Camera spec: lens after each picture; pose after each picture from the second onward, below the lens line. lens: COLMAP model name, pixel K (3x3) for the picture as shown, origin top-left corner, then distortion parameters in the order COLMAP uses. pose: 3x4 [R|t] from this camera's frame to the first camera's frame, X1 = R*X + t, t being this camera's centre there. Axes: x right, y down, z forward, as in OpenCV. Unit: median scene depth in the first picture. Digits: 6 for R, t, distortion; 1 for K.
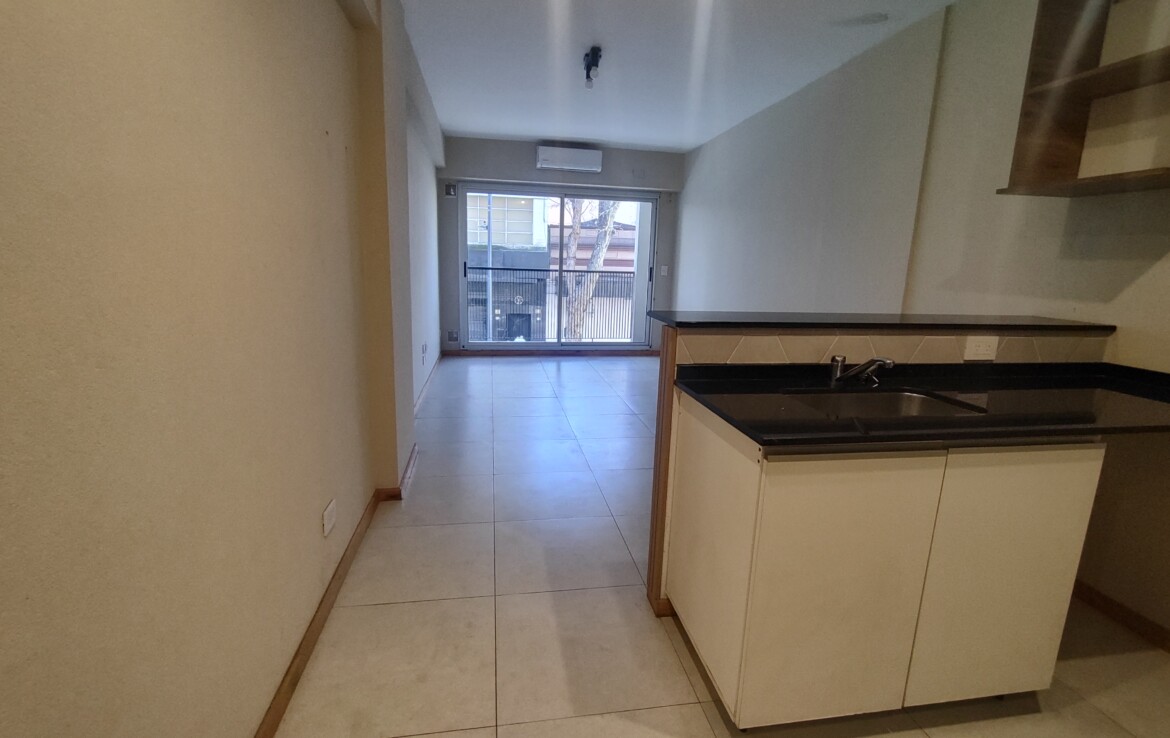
lens RADIAL K [[534.2, 0, 586.8], [0, 534.2, 367.0], [0, 0, 1]] dist [-0.002509, -0.000038]
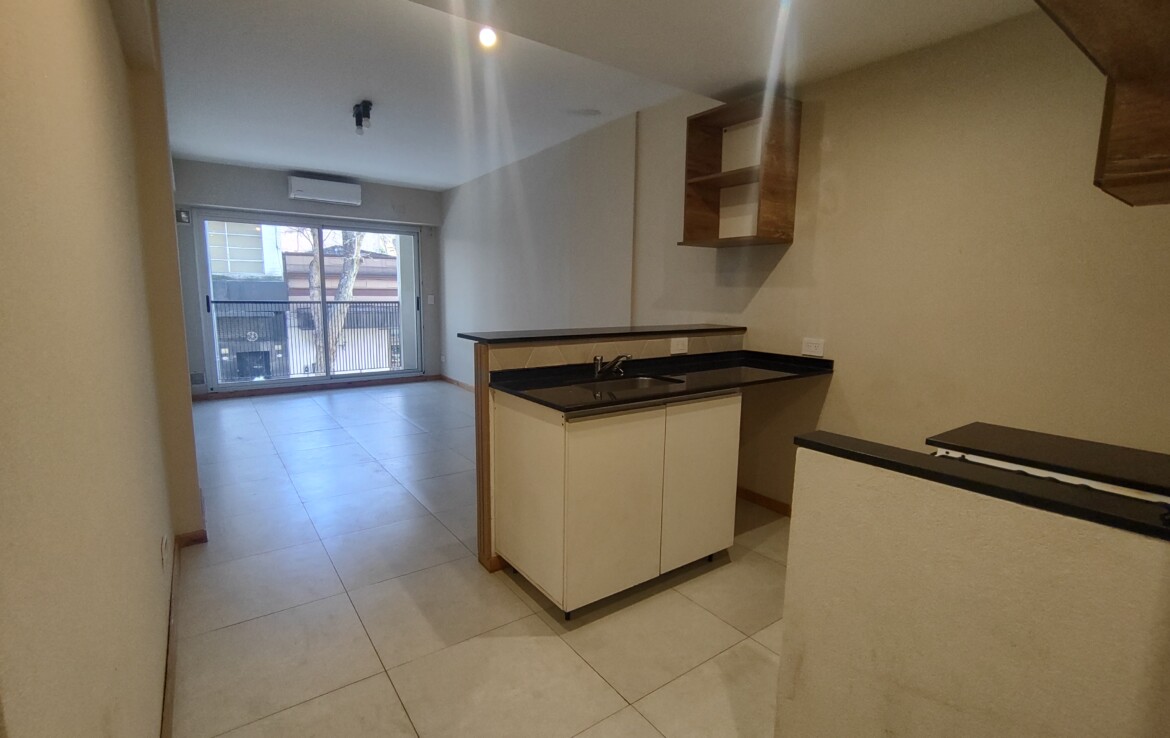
lens RADIAL K [[534.2, 0, 584.2], [0, 534.2, 369.2], [0, 0, 1]] dist [-0.002509, -0.000038]
pose [[0.899480, -0.081731, 0.429251, -0.147129], [0.100969, 0.994642, -0.022194, 0.033175], [-0.425137, 0.063304, 0.902913, -0.228844]]
